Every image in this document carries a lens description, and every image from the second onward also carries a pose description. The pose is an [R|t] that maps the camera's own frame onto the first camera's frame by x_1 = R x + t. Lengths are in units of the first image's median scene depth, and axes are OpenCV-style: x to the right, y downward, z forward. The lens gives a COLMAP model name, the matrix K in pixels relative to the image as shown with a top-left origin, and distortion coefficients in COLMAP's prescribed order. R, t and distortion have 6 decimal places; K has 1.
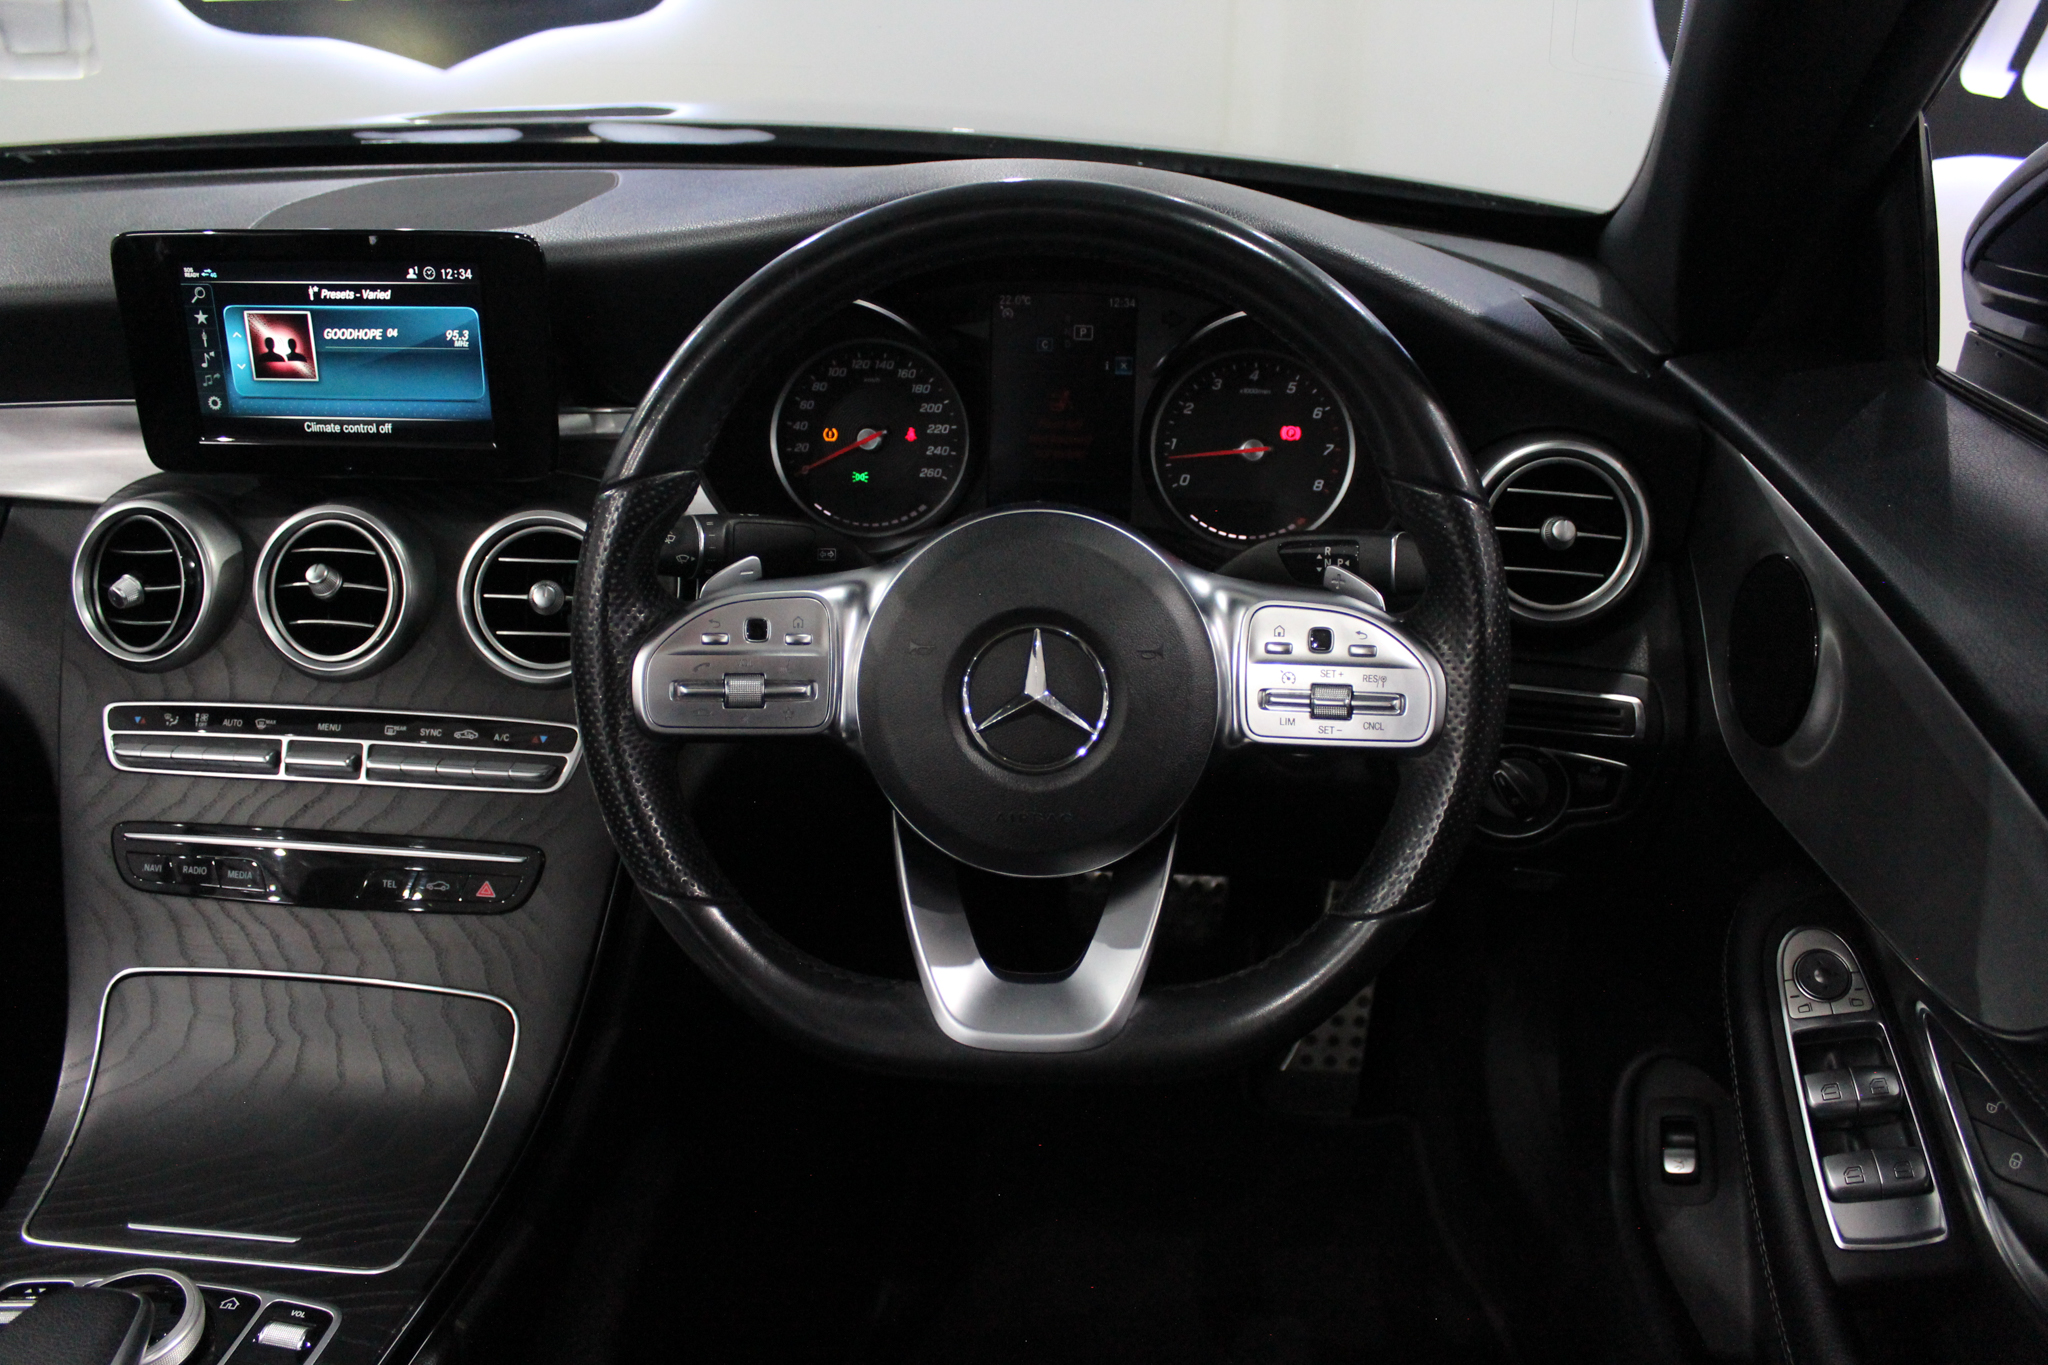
lens RADIAL K [[1689.4, 0, 1040.9], [0, 1689.4, 694.3], [0, 0, 1]] dist [-0.137286, 0.072637]
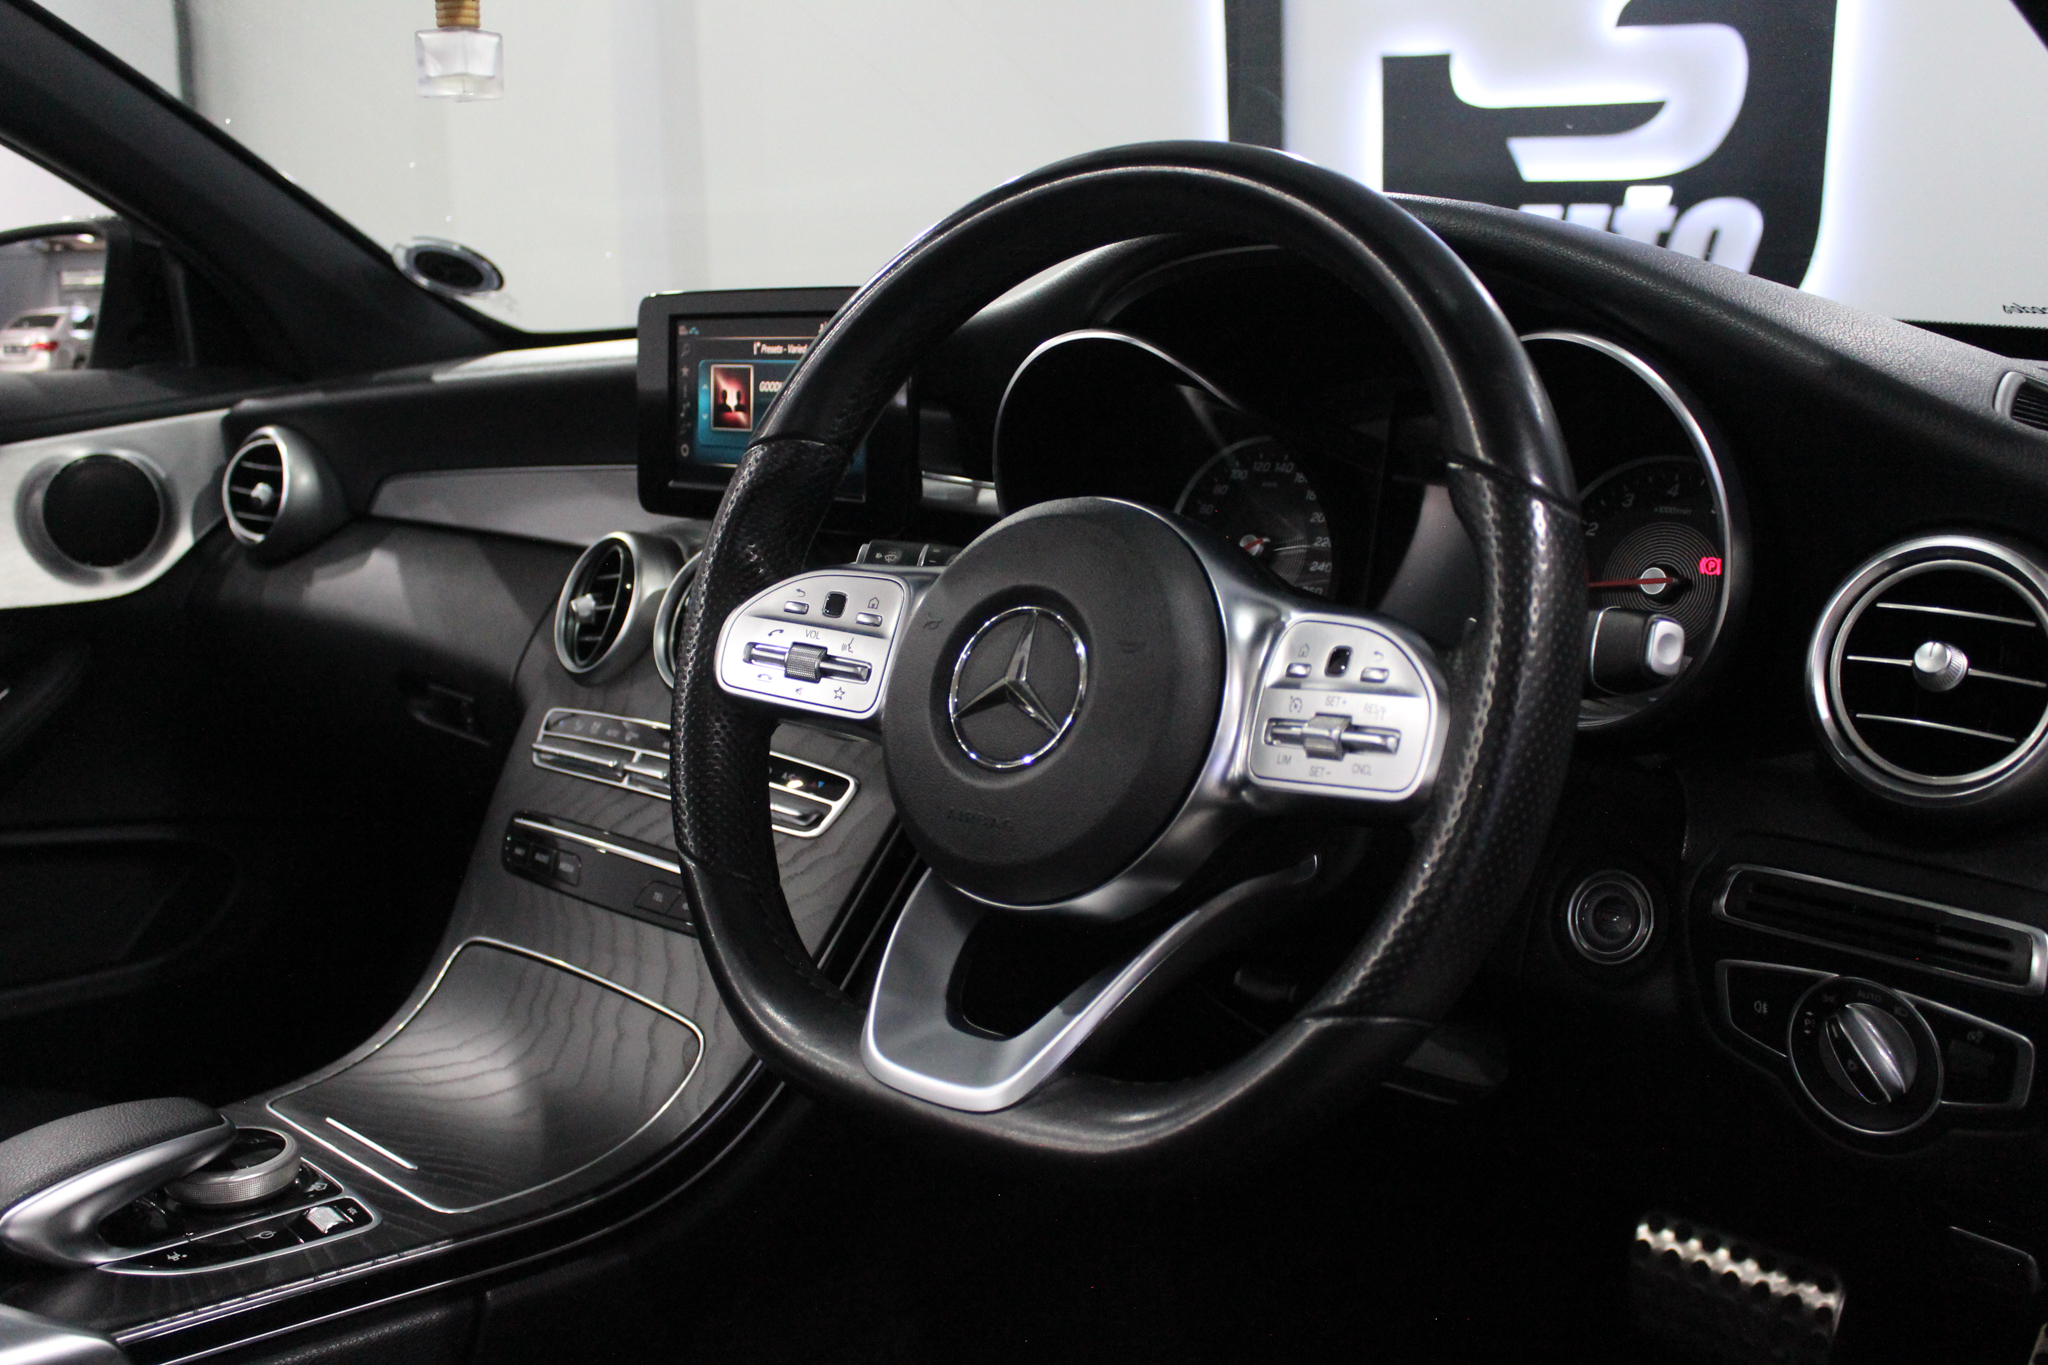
lens RADIAL K [[1924.4, 0, 1021.5], [0, 1924.4, 677.1], [0, 0, 1]] dist [-0.088212, 0.000000]
pose [[0.782508, 0.096397, -0.615134, 0.482103], [-0.254025, 0.951409, -0.174049, 0.134223], [0.568466, 0.292454, 0.768972, 0.190522]]
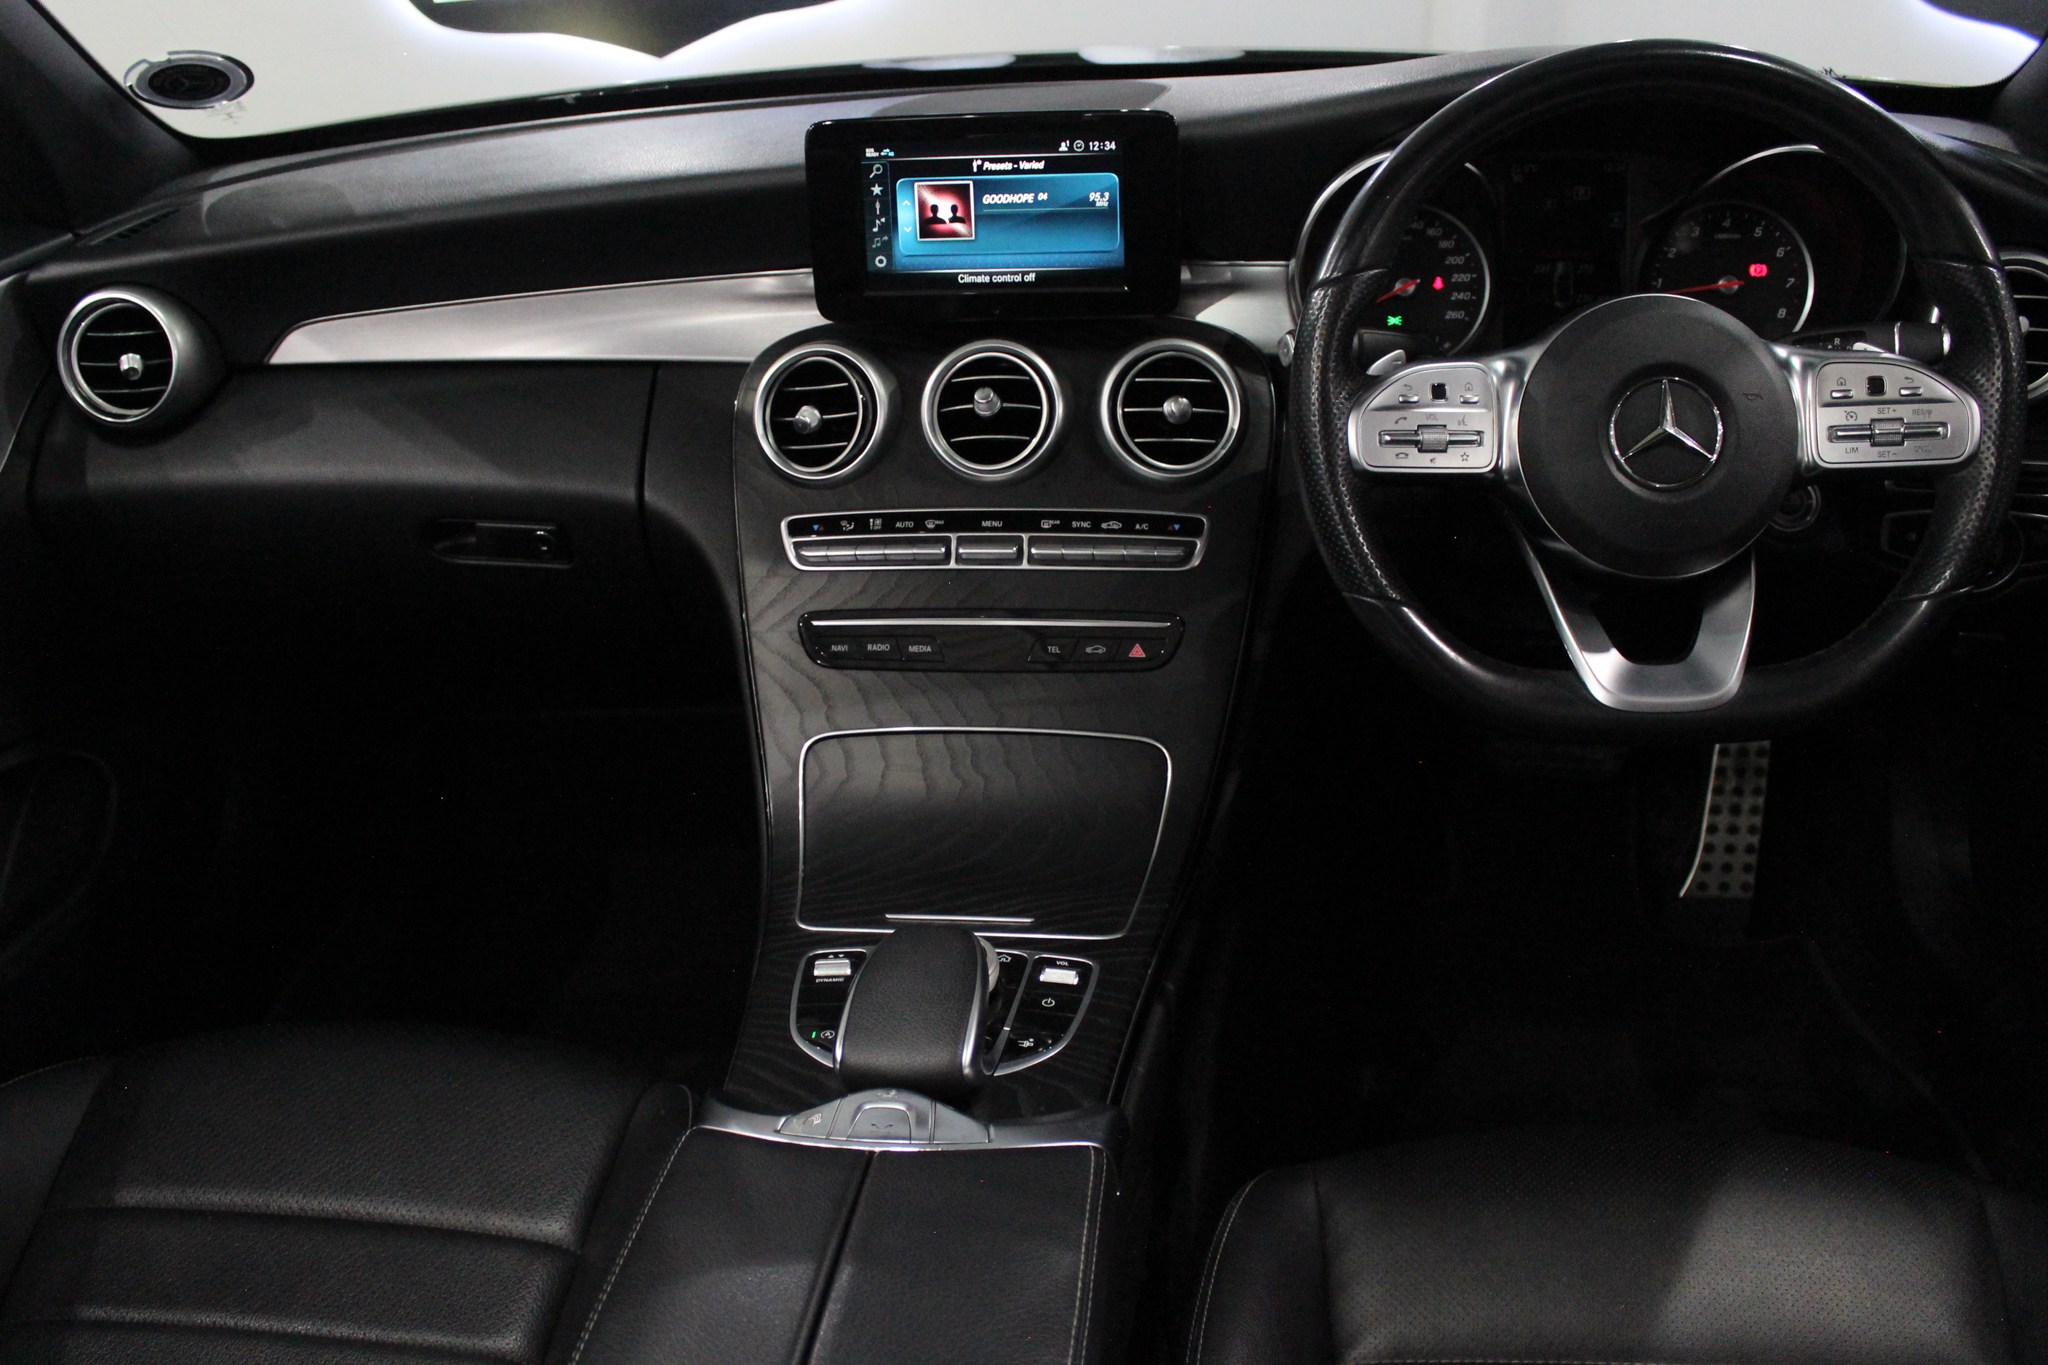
lens RADIAL K [[1817.8, 0, 1017.8], [0, 1817.8, 662.3], [0, 0, 1]] dist [-0.136427, 0.009819]
pose [[0.996991, -0.029963, -0.071491, -0.325365], [0.027191, 0.998852, -0.039435, 0.174690], [0.072591, 0.037372, 0.996661, -0.311575]]
